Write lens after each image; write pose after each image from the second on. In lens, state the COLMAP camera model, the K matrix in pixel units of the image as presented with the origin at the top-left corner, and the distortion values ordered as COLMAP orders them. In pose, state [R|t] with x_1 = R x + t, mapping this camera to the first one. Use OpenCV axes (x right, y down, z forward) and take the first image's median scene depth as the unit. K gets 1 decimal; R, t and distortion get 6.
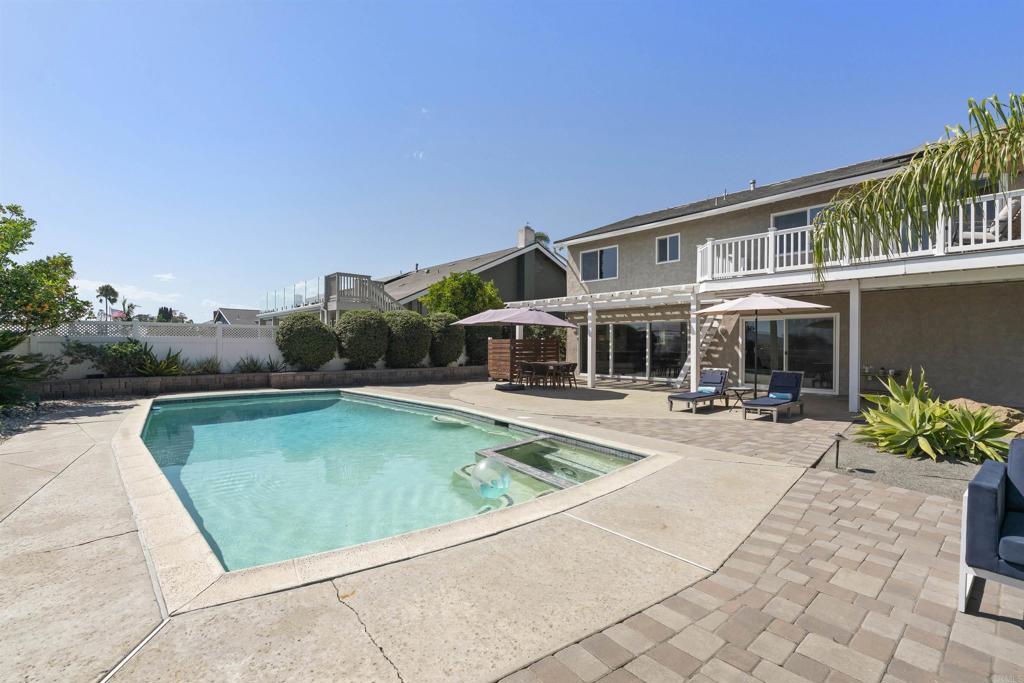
lens RADIAL K [[467.2, 0, 513.9], [0, 467.2, 345.2], [0, 0, 1]] dist [-0.001031, 0.000010]
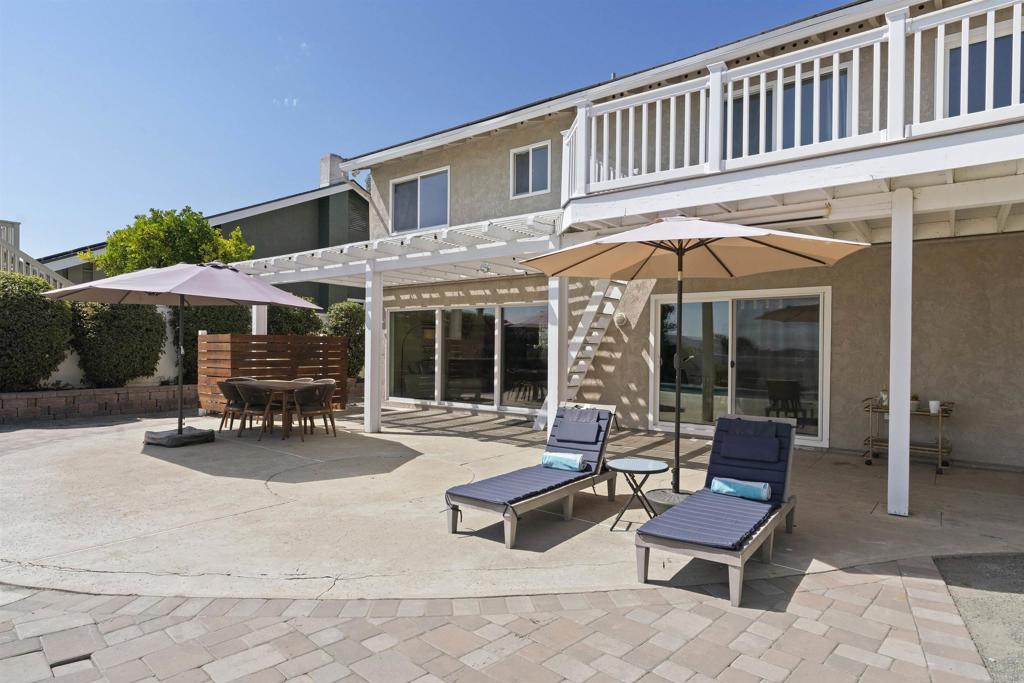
lens RADIAL K [[574.5, 0, 510.4], [0, 574.5, 344.6], [0, 0, 1]] dist [-0.004021, -0.000590]
pose [[0.981782, 0.009081, 0.189794, 0.180950], [-0.007753, 0.999940, -0.007739, 0.001236], [-0.189853, 0.006127, 0.981793, 0.348054]]
